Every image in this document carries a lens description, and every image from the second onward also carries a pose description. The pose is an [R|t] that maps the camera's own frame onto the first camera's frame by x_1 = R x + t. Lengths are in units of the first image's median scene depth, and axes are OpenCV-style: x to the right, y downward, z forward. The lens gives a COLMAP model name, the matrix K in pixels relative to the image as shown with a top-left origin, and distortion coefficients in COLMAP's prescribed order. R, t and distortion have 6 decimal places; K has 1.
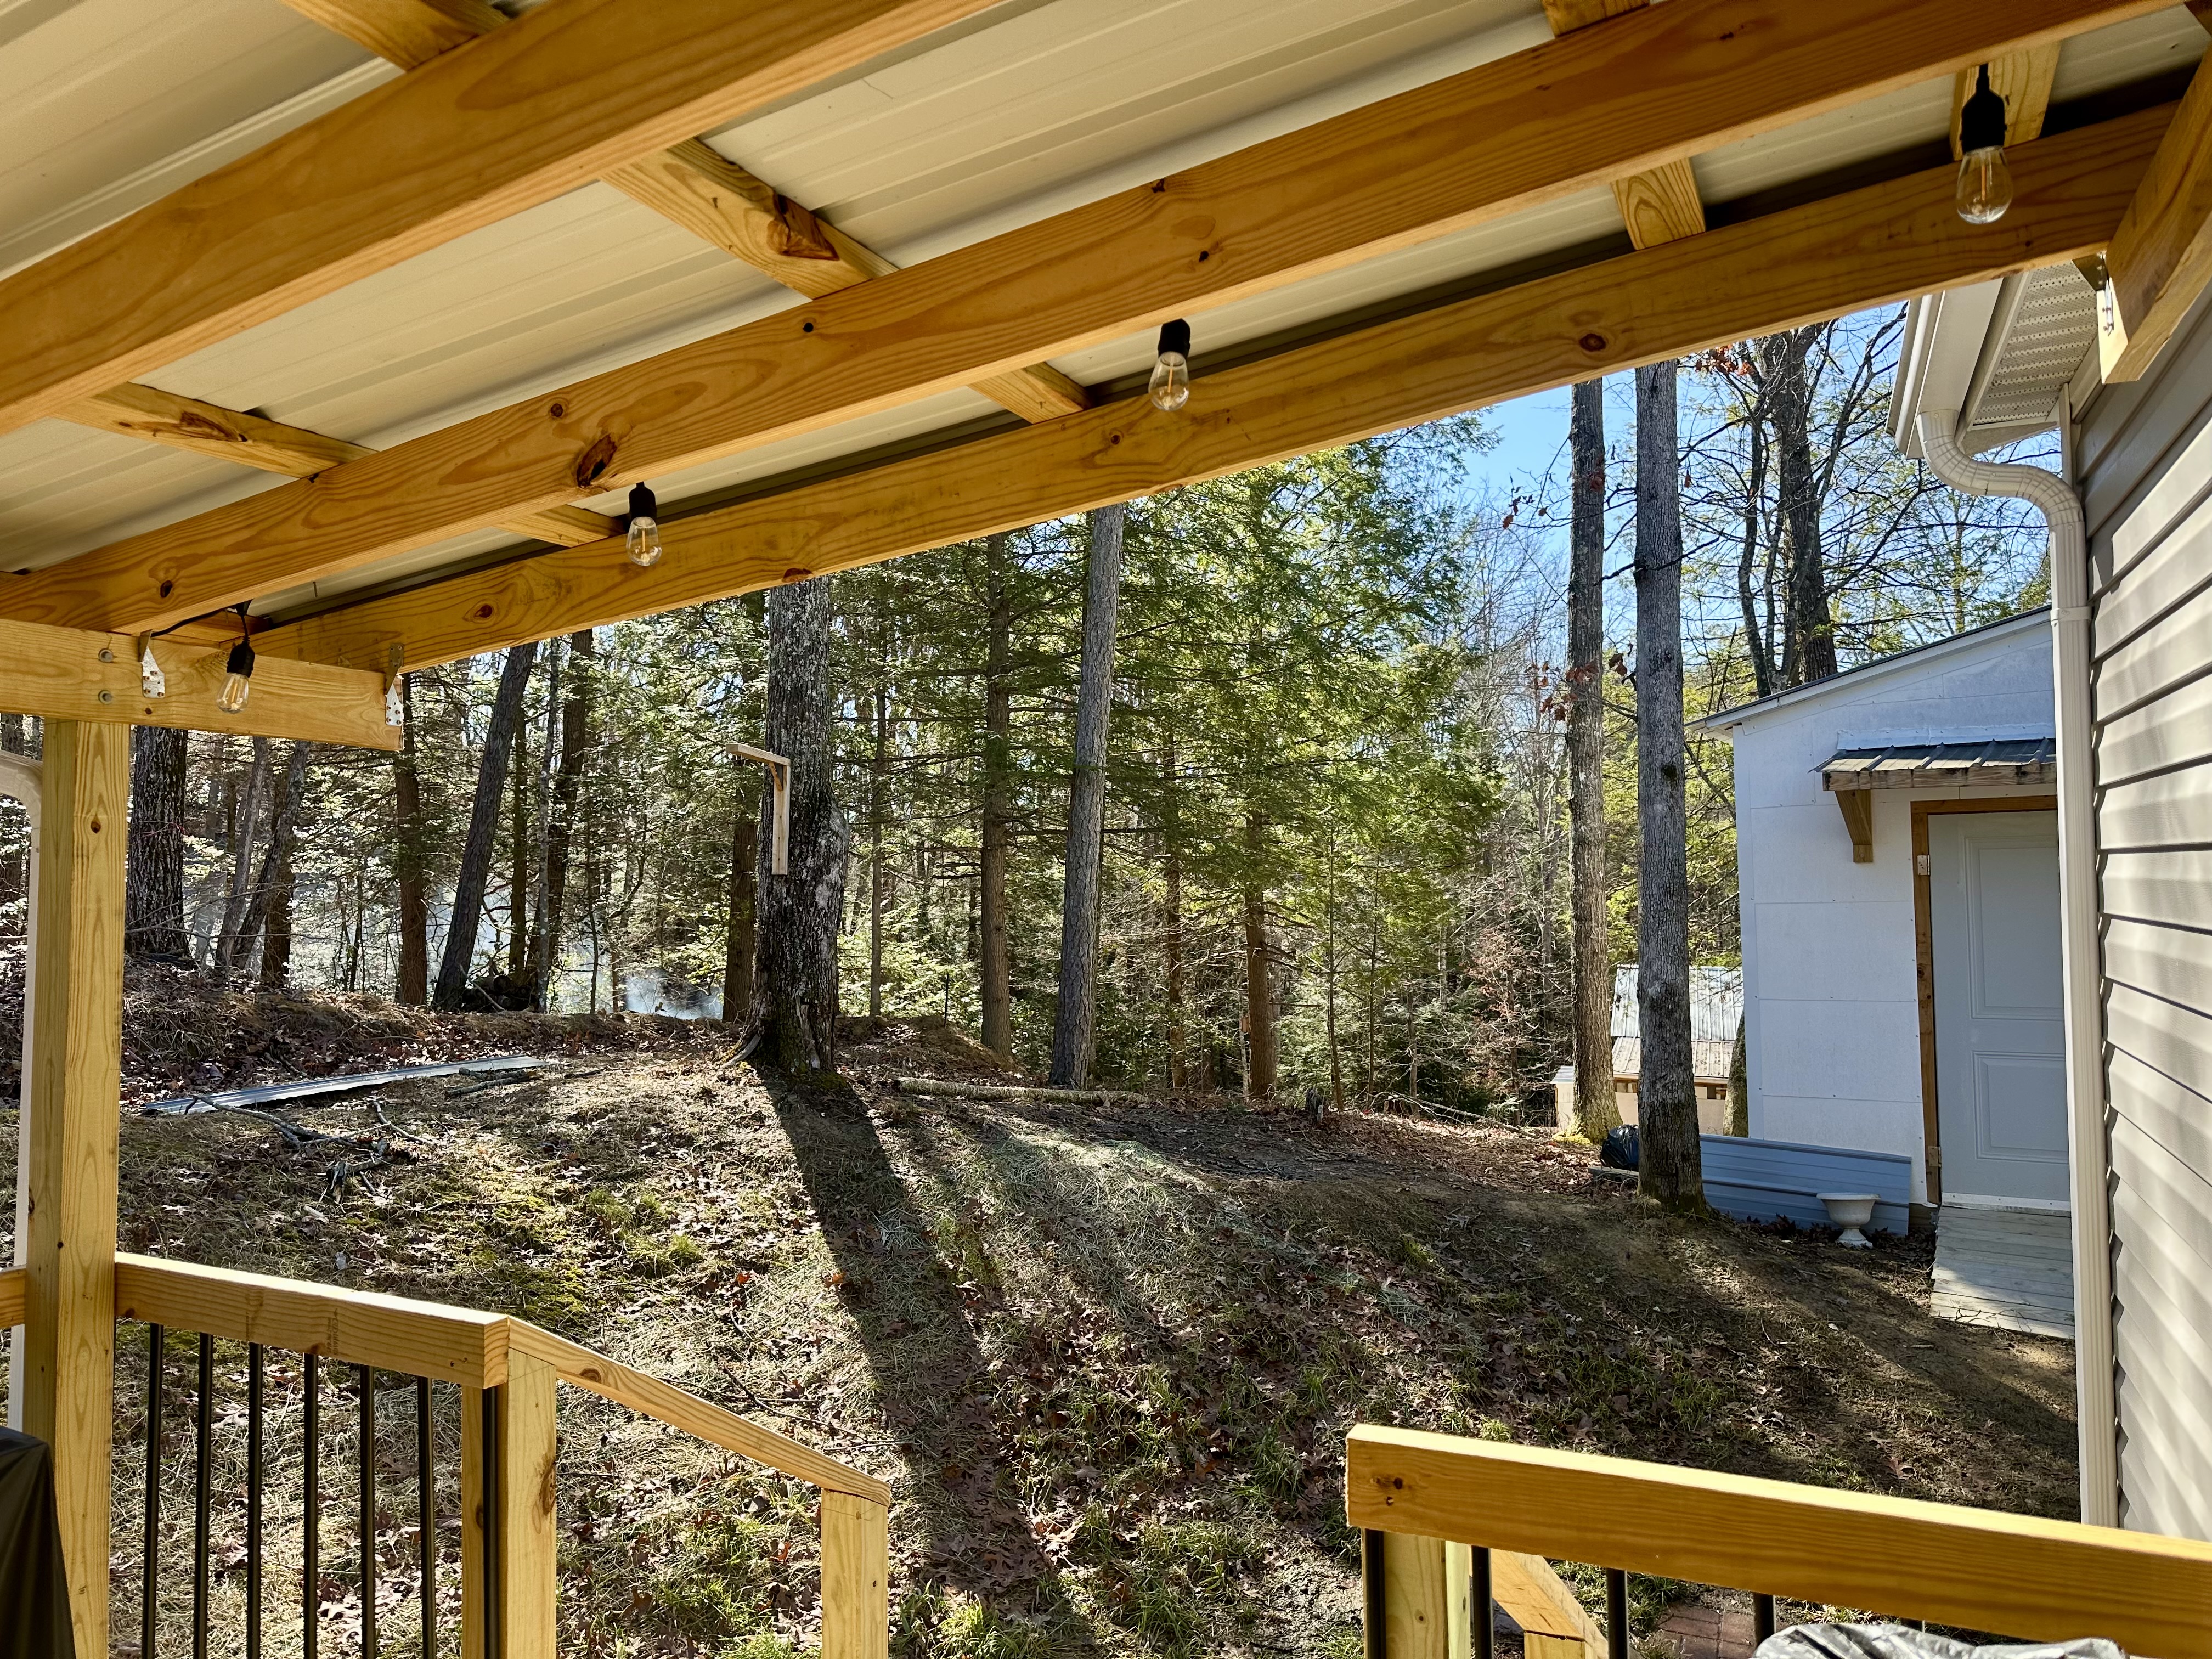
lens RADIAL K [[1559.6, 0, 1106.5], [0, 1559.6, 827.5], [0, 0, 1]] dist [0.081244, -0.093112]
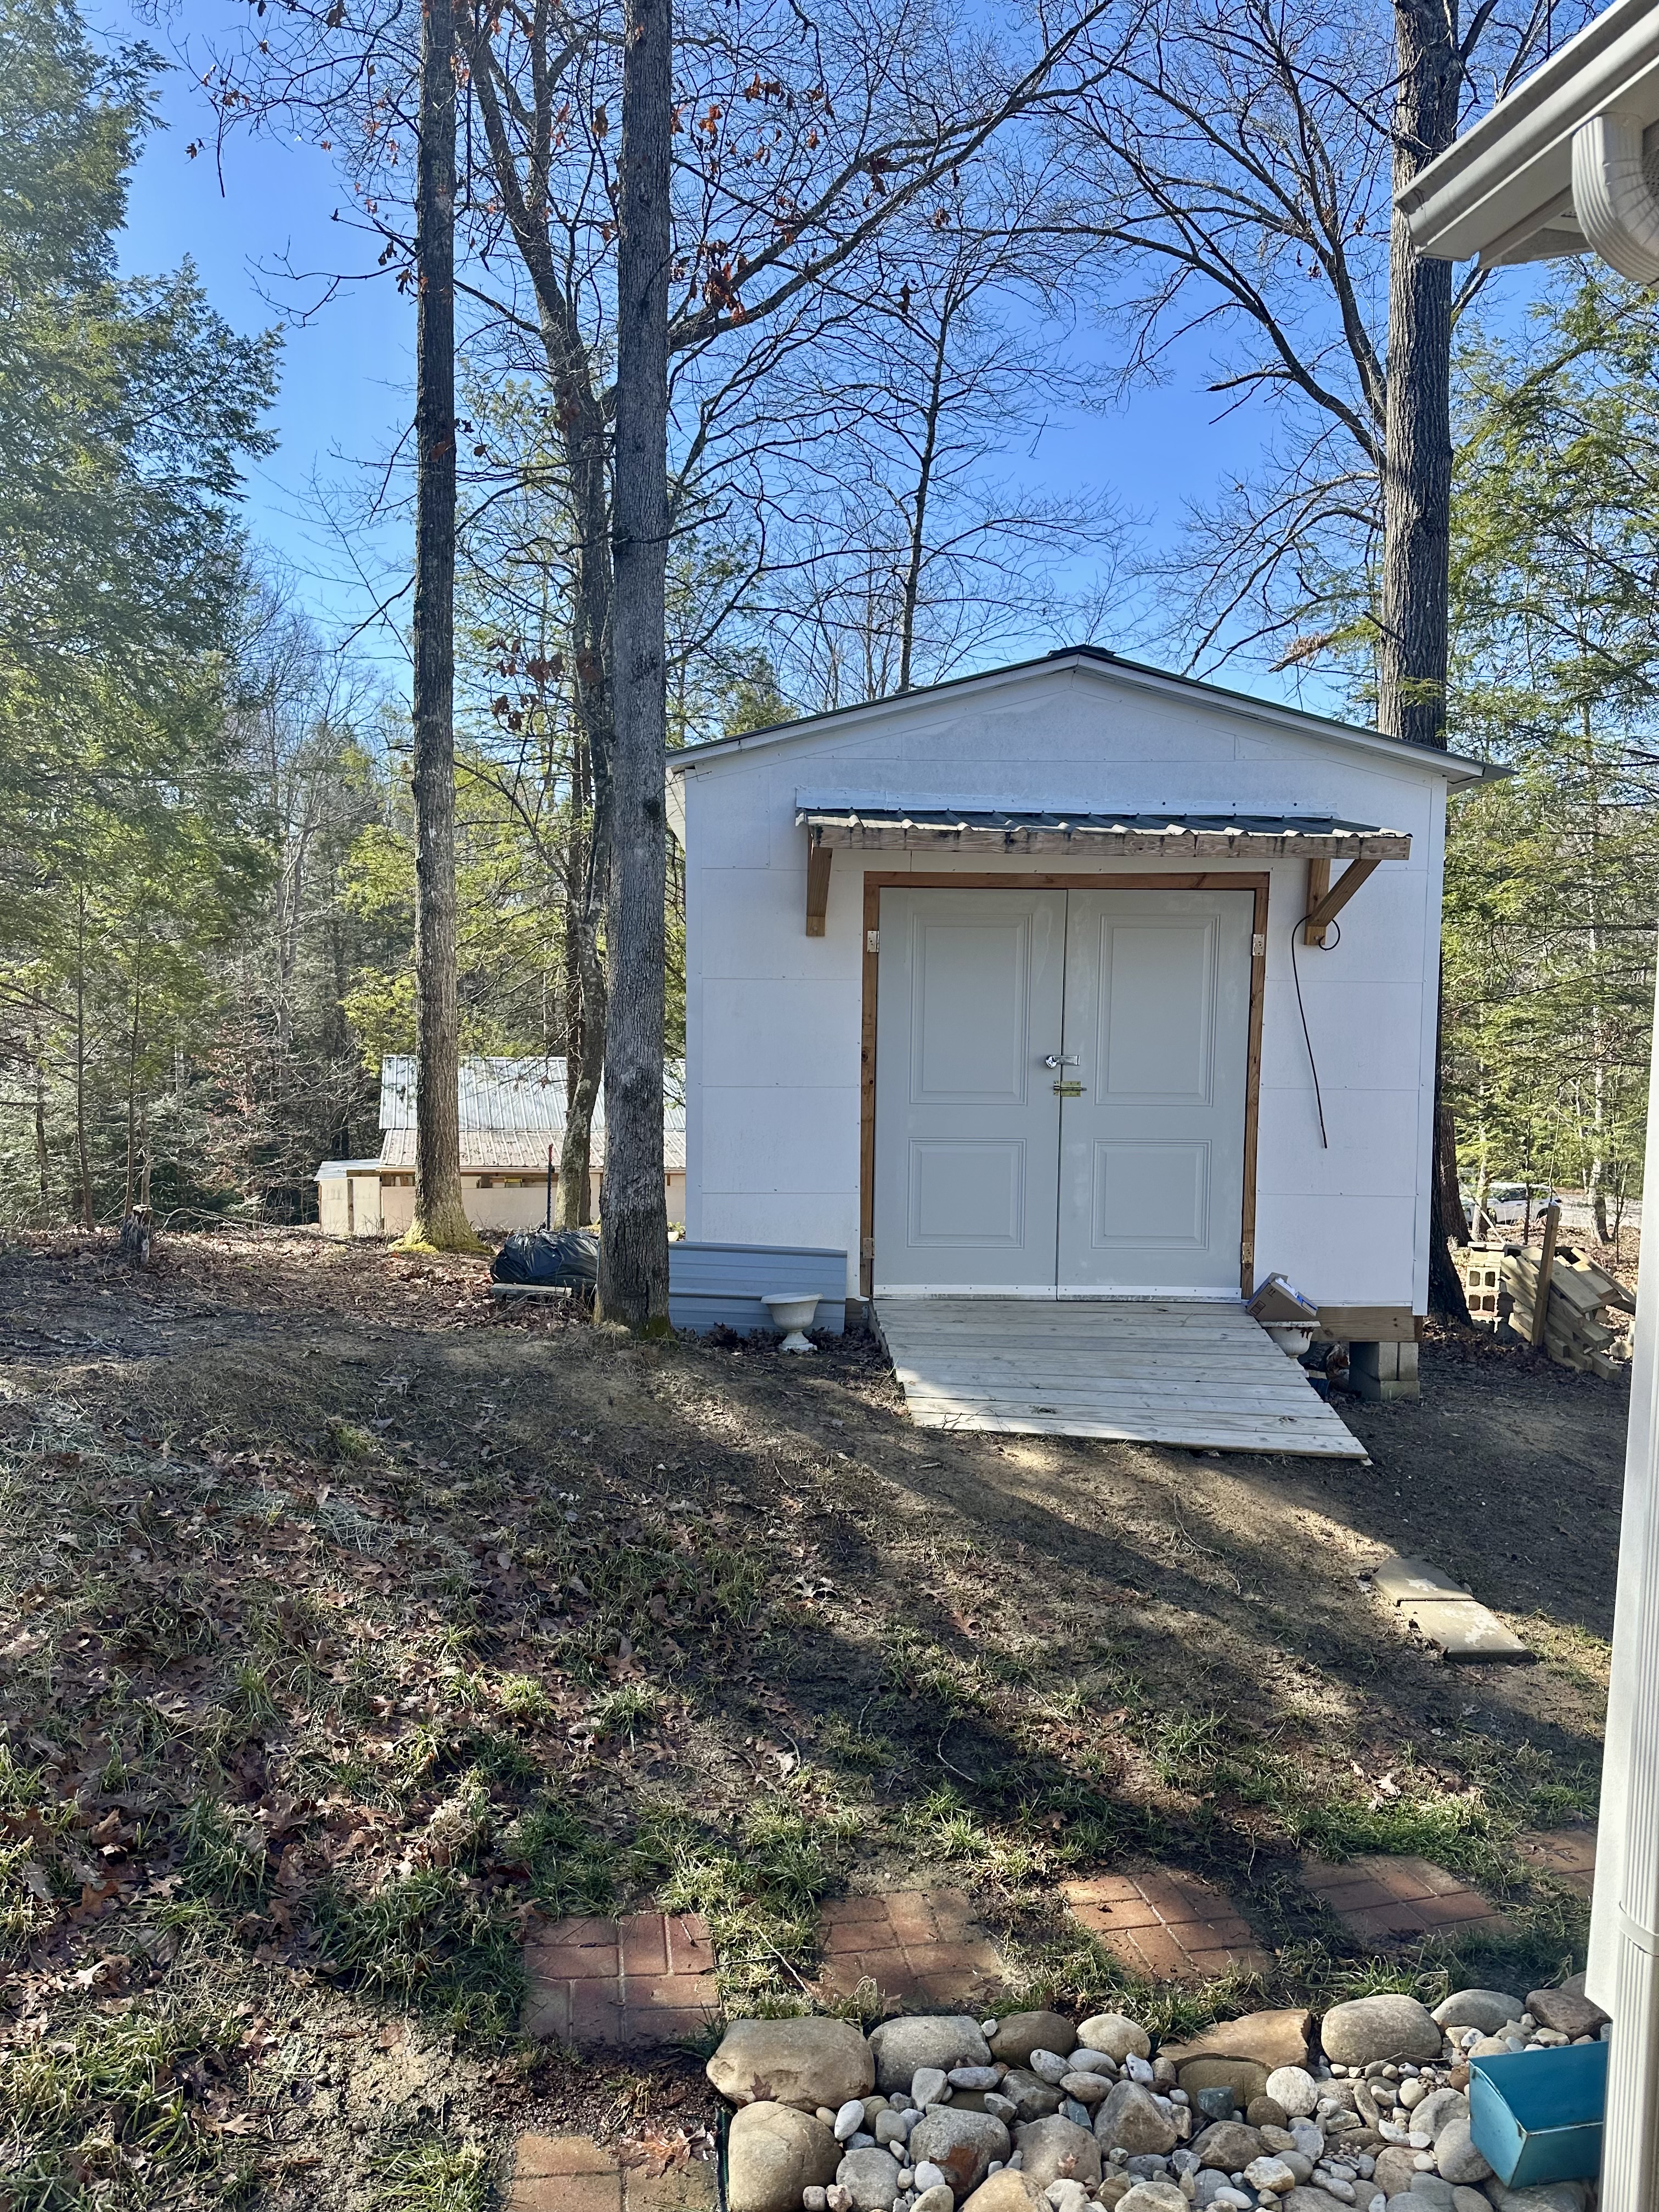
lens RADIAL K [[1559.6, 0, 833.6], [0, 1559.6, 1095.1], [0, 0, 1]] dist [0.081244, -0.093112]
pose [[0.813058, -0.014900, 0.581992, -0.043943], [-0.049954, 0.994200, 0.095241, 0.034080], [-0.580035, -0.106509, 0.807598, 0.321501]]
